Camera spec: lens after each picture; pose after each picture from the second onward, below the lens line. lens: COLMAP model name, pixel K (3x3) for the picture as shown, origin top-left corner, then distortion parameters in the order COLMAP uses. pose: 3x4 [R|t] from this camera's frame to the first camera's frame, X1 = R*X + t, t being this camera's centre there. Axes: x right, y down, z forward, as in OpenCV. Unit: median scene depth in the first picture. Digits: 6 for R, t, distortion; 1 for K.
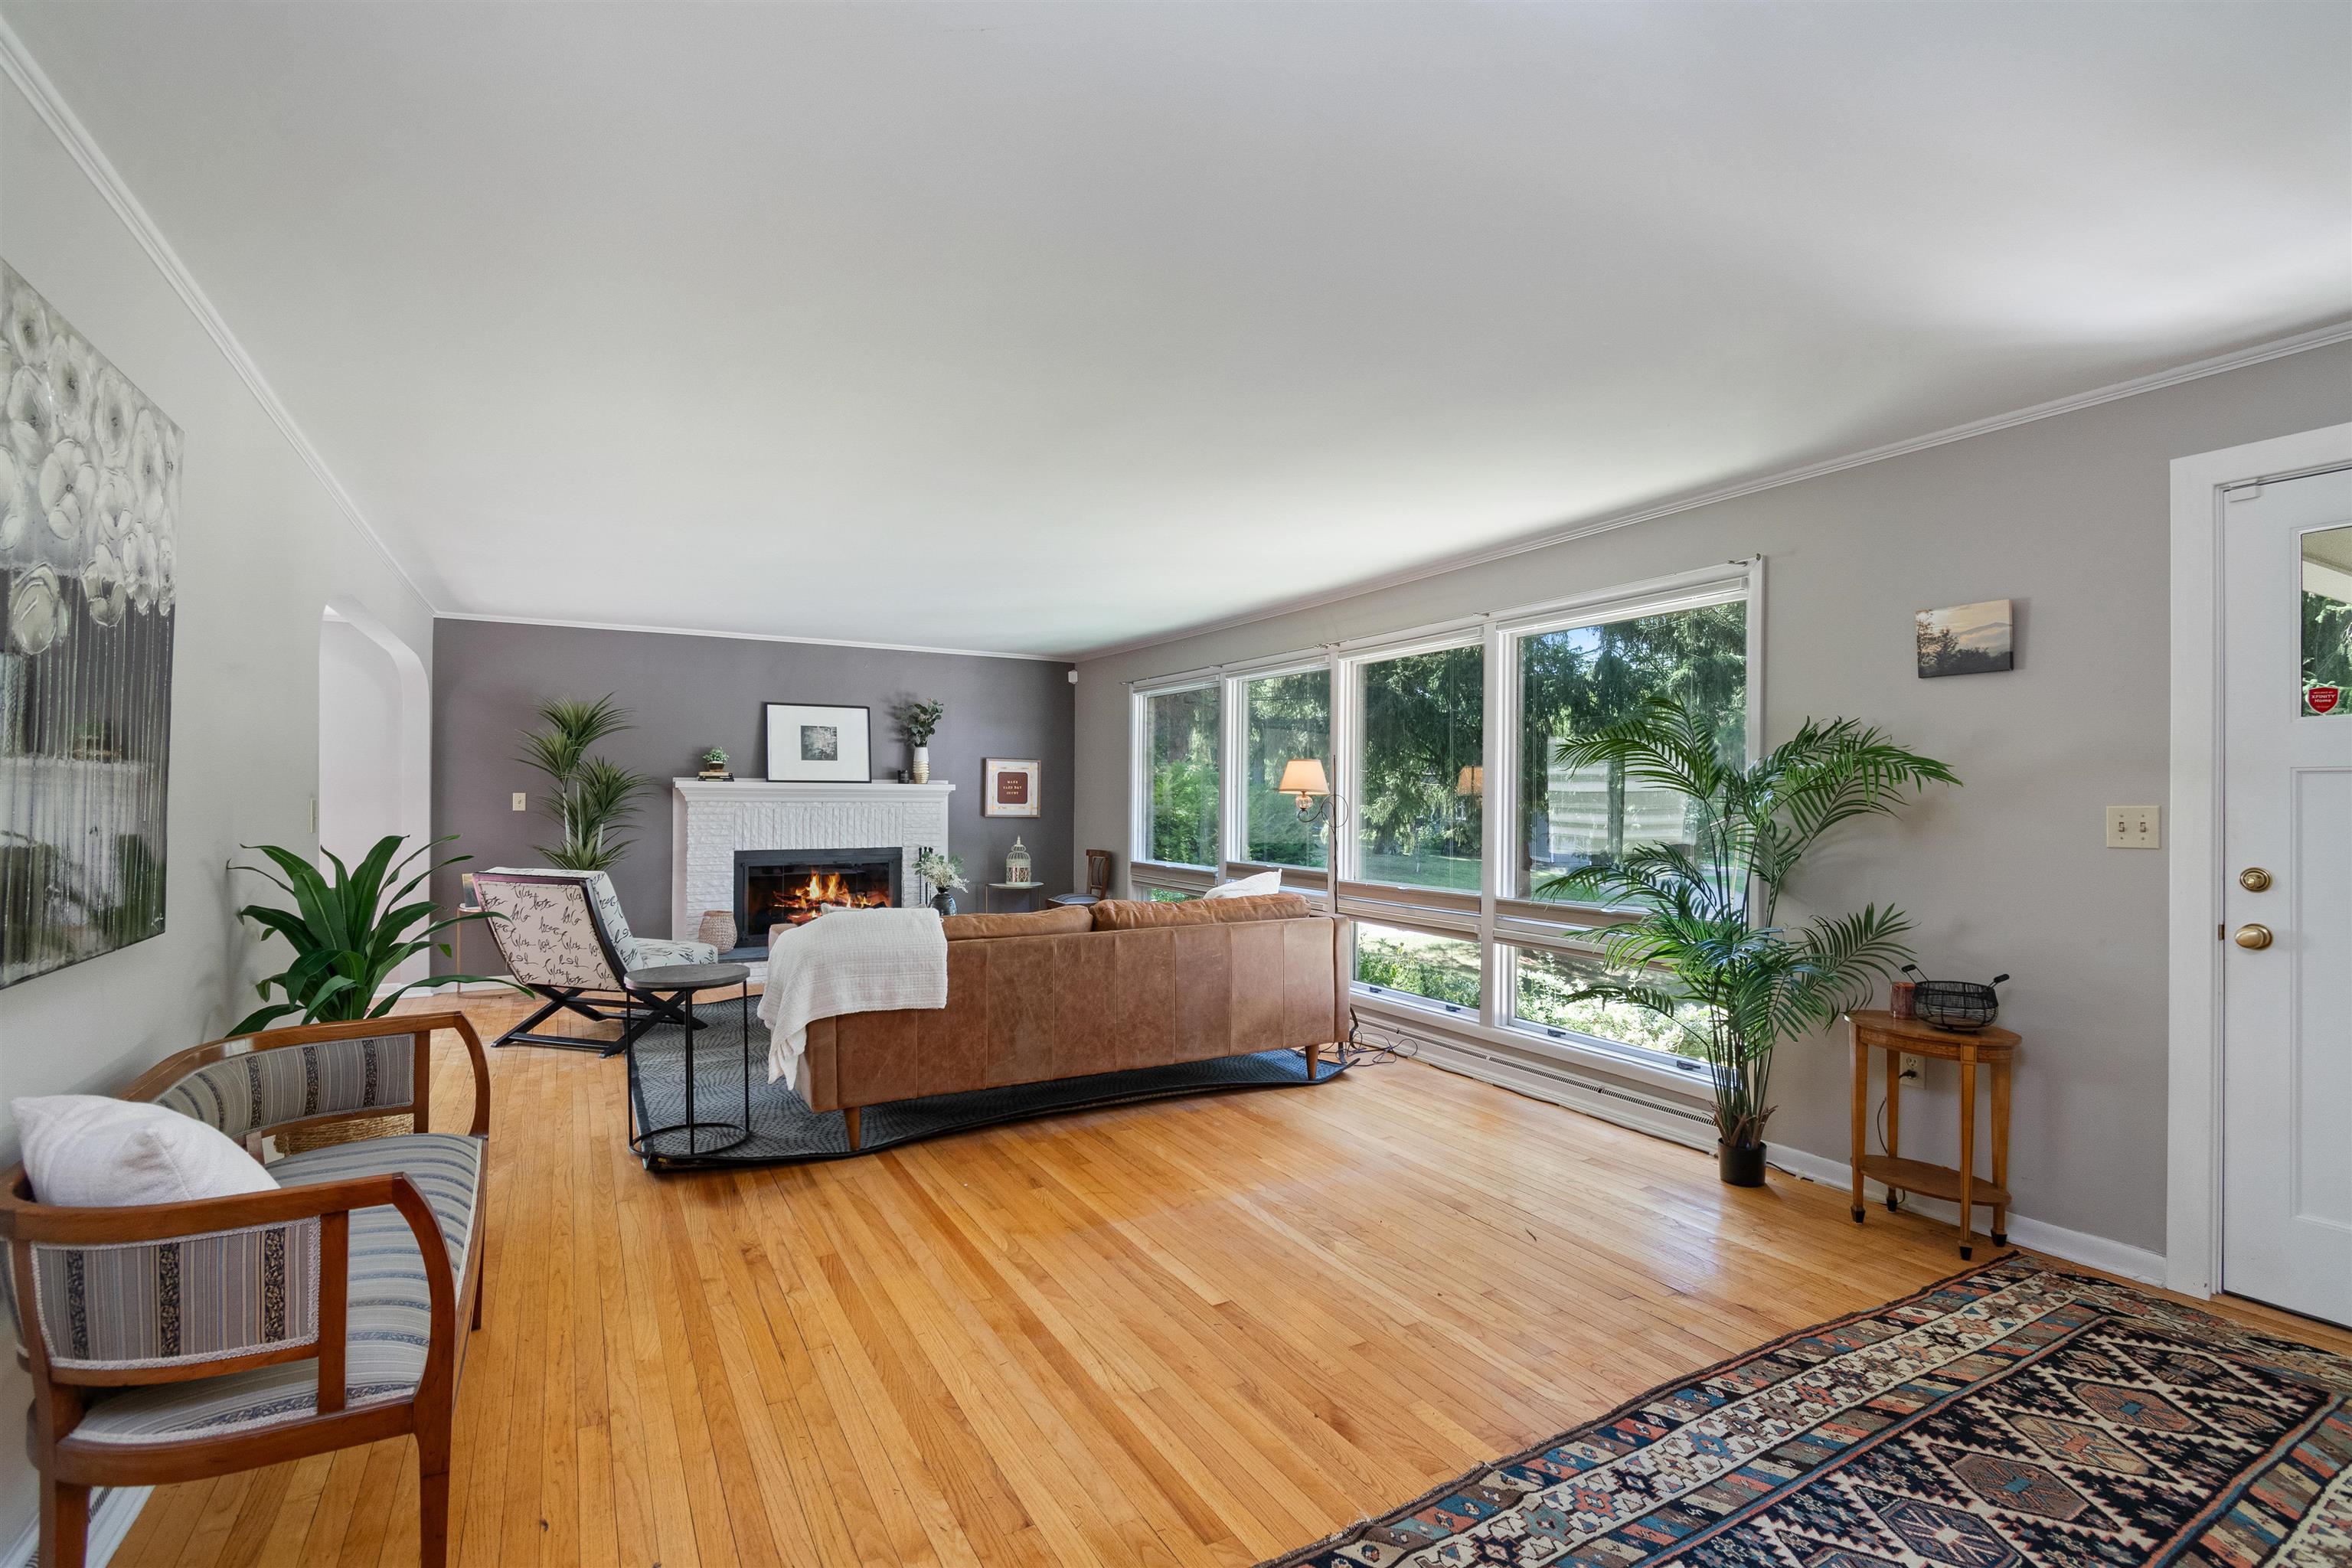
lens RADIAL K [[1065.9, 0, 1186.8], [0, 1065.9, 790.4], [0, 0, 1]] dist [-0.015916, -0.000325]
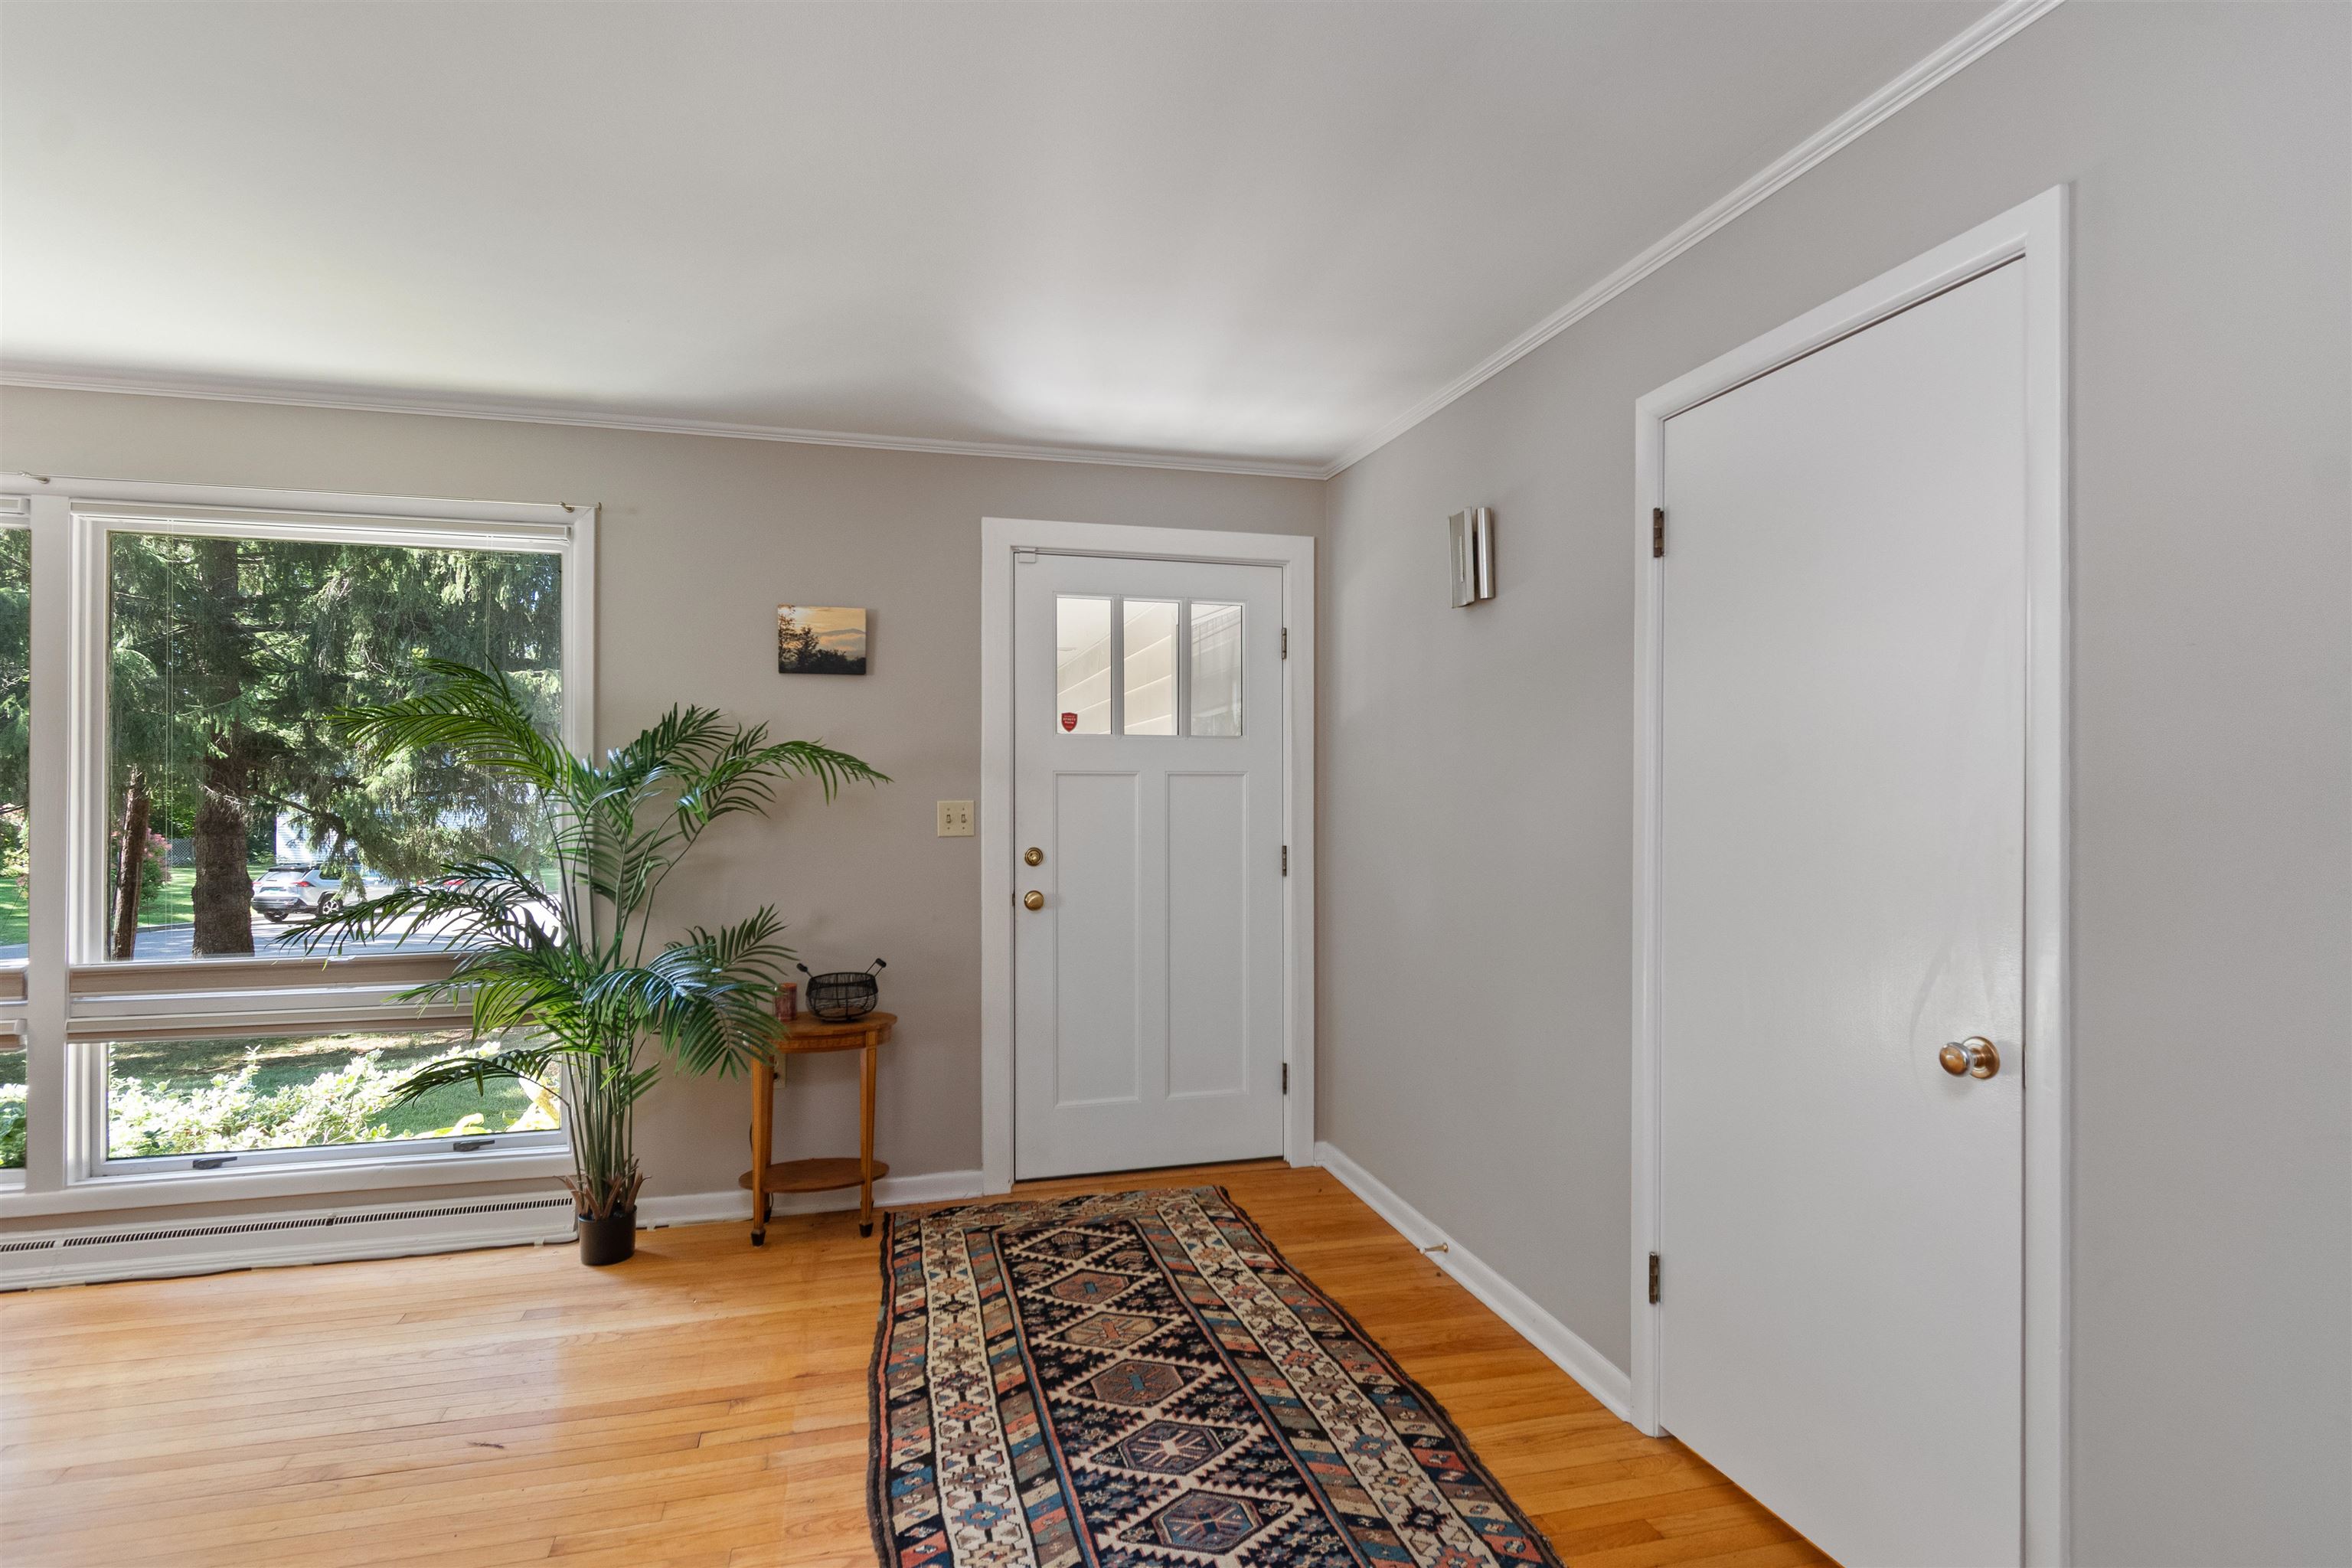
lens RADIAL K [[1154.0, 0, 1186.8], [0, 1154.0, 797.3], [0, 0, 1]] dist [0.000567, -0.002235]
pose [[0.248020, -0.008175, 0.968720, -0.336350], [-0.004783, 0.999942, 0.009663, -0.003613], [-0.968743, -0.007030, 0.247967, 0.480713]]
